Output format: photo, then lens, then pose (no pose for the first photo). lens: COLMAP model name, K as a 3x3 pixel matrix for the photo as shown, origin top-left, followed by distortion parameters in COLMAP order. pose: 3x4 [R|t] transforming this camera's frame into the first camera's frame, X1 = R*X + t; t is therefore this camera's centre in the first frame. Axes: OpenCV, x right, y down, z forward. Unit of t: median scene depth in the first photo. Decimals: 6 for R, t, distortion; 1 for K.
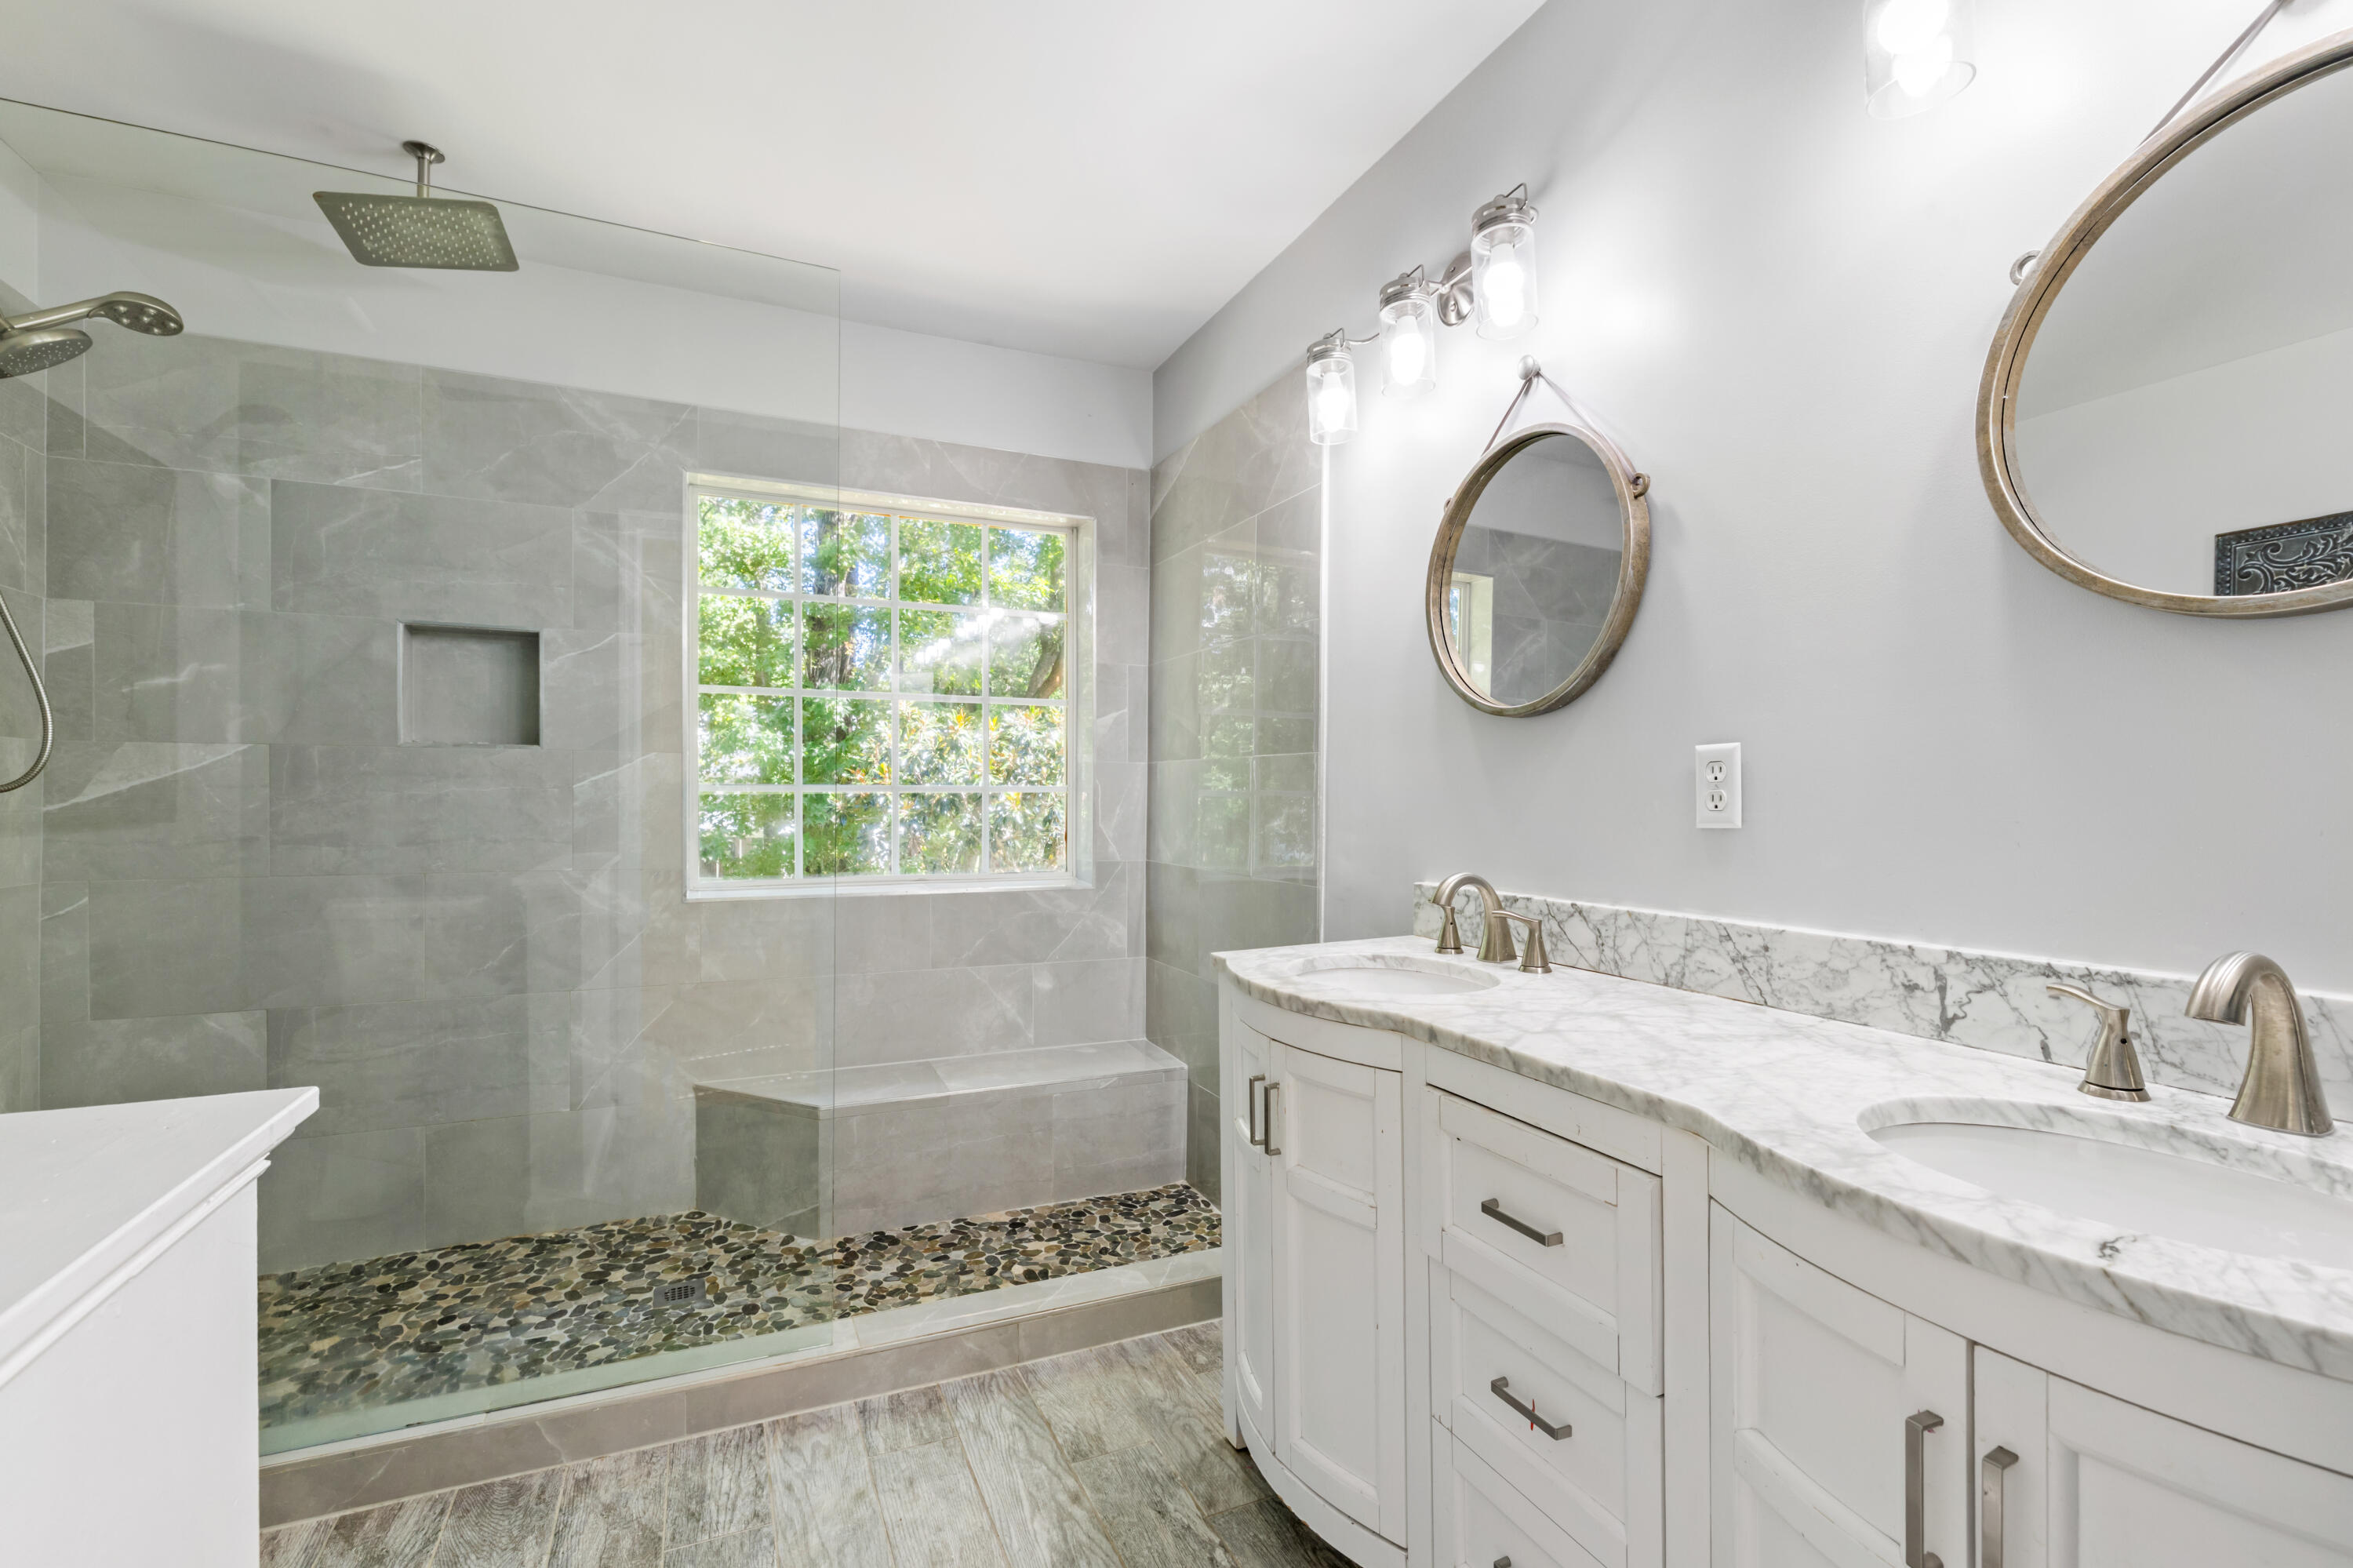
lens RADIAL K [[1031.2, 0, 1170.3], [0, 1031.2, 795.7], [0, 0, 1]] dist [-0.003105, 0.001626]
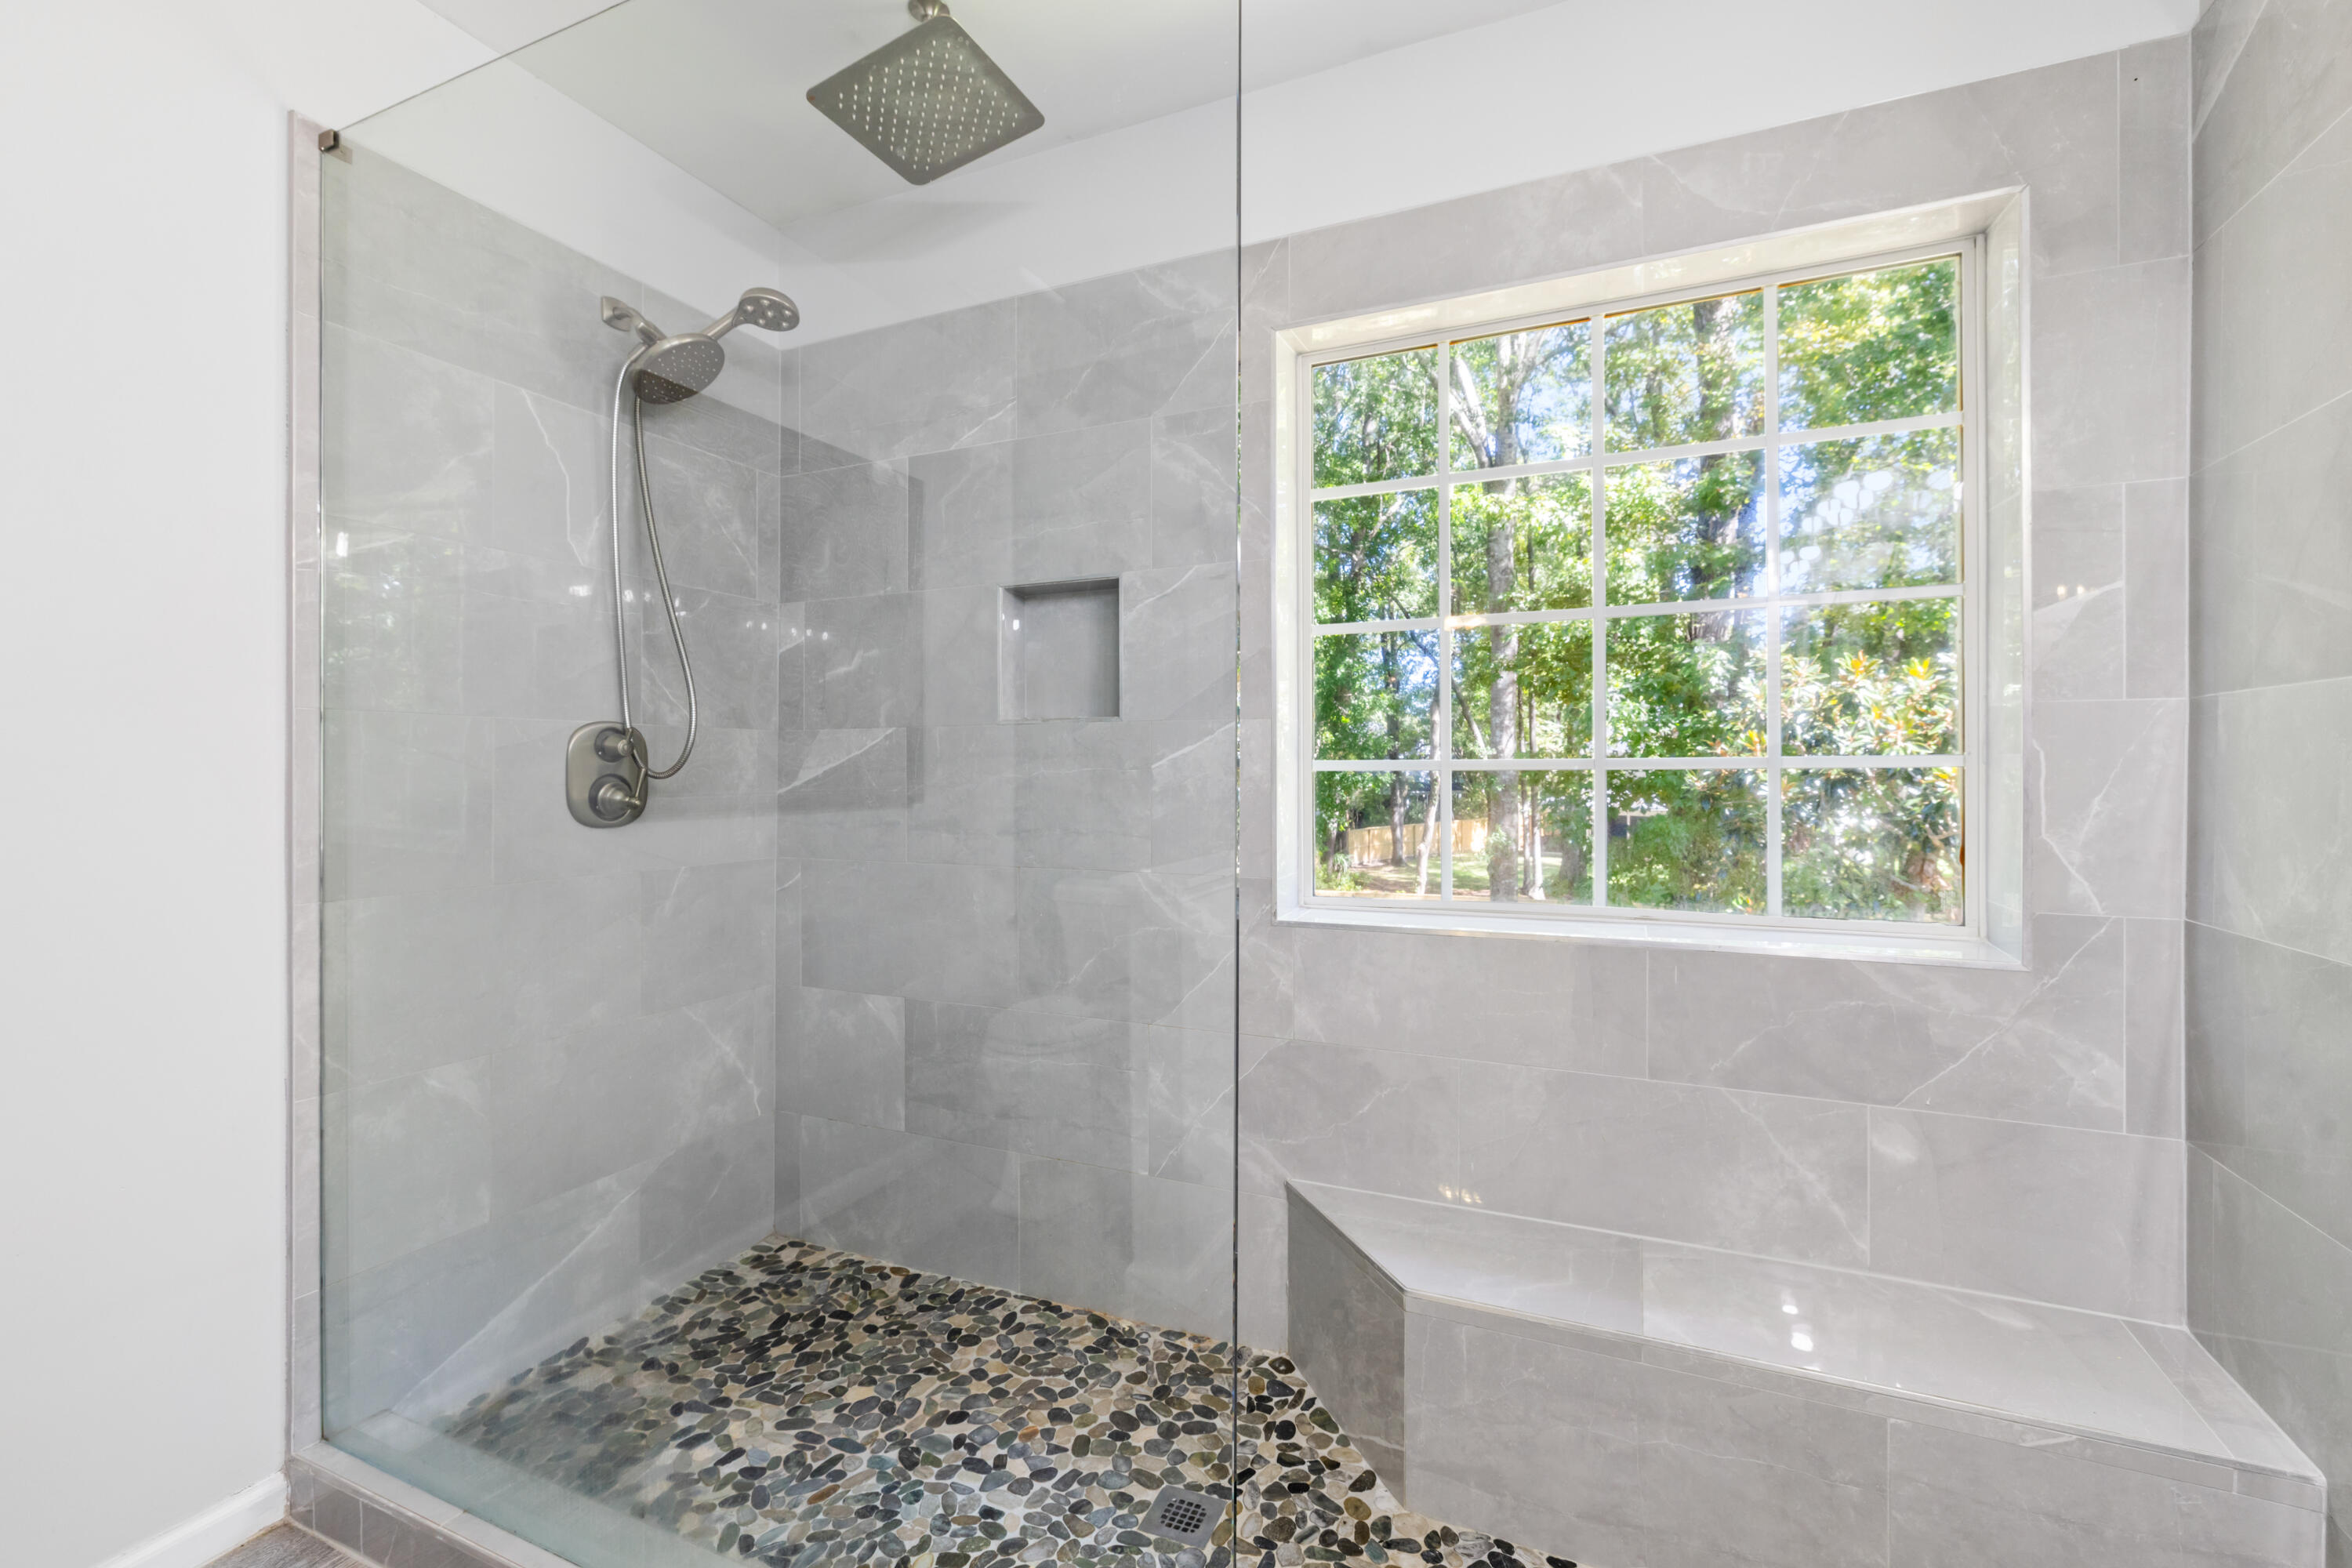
lens RADIAL K [[1030.7, 0, 1161.4], [0, 1030.7, 774.9], [0, 0, 1]] dist [-0.003105, 0.001626]
pose [[0.664566, -0.004897, -0.747214, 0.018726], [0.005486, 0.999984, -0.001674, -0.001193], [0.747209, -0.002987, 0.664582, 0.487570]]
